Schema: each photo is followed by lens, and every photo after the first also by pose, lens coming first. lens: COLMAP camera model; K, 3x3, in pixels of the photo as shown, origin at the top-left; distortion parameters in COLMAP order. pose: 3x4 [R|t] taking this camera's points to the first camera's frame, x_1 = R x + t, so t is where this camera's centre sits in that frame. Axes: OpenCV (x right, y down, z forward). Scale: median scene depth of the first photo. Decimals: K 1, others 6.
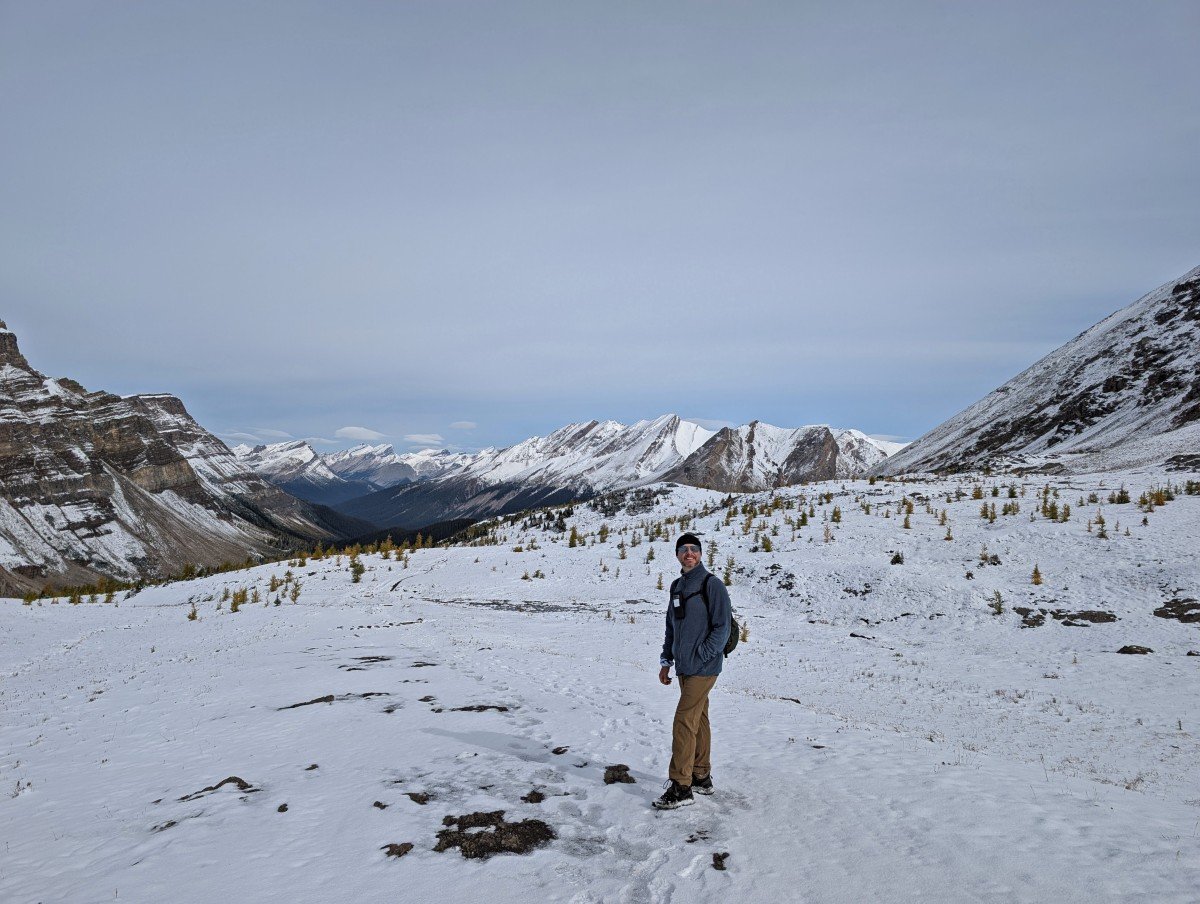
lens RADIAL K [[874.9, 0, 616.8], [0, 874.9, 435.9], [0, 0, 1]] dist [0.075951, -0.085704]
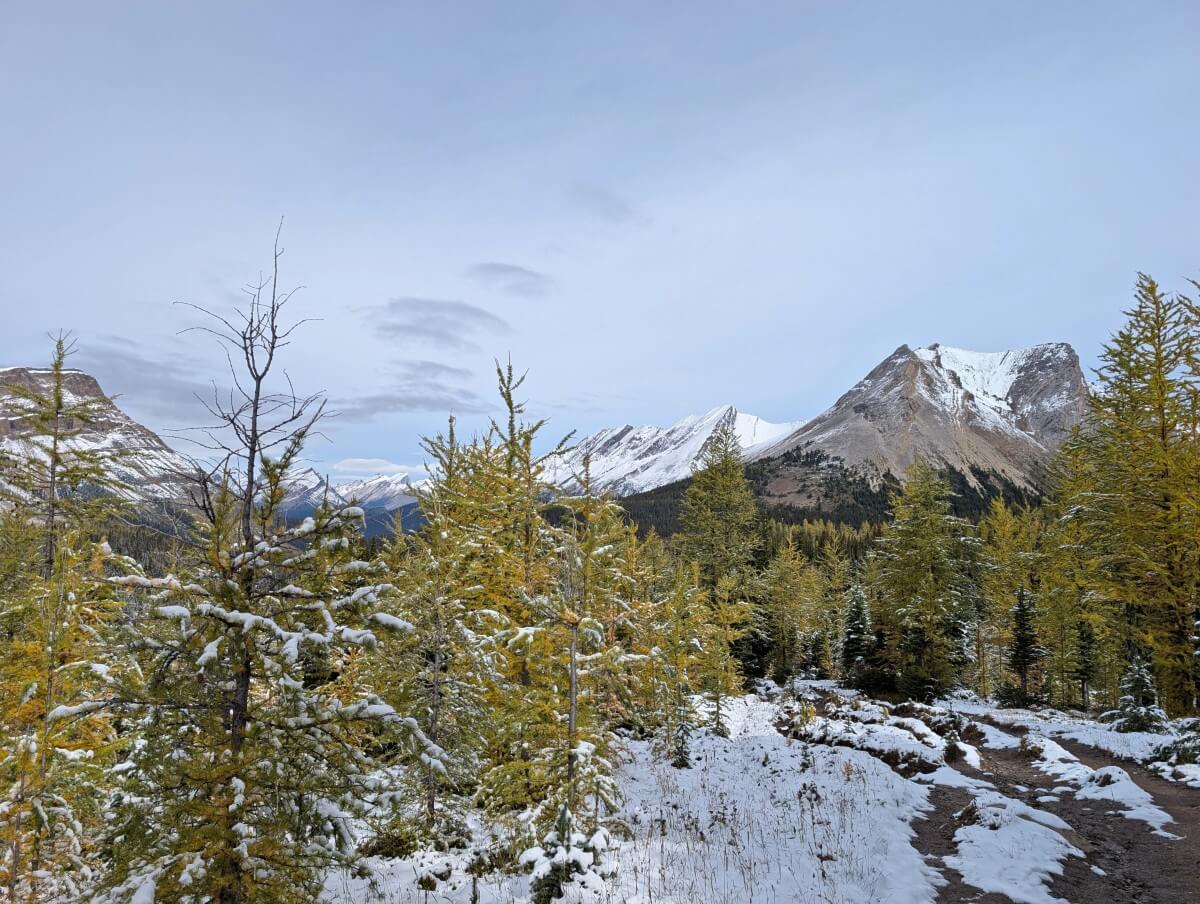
lens RADIAL K [[868.1, 0, 600.0], [0, 868.1, 452.0], [0, 0, 1]] dist [0.079490, -0.085785]
pose [[0.998548, -0.038161, -0.038014, -0.030382], [0.037584, 0.999169, -0.015780, 0.030626], [0.038584, 0.014328, 0.999153, 0.181162]]
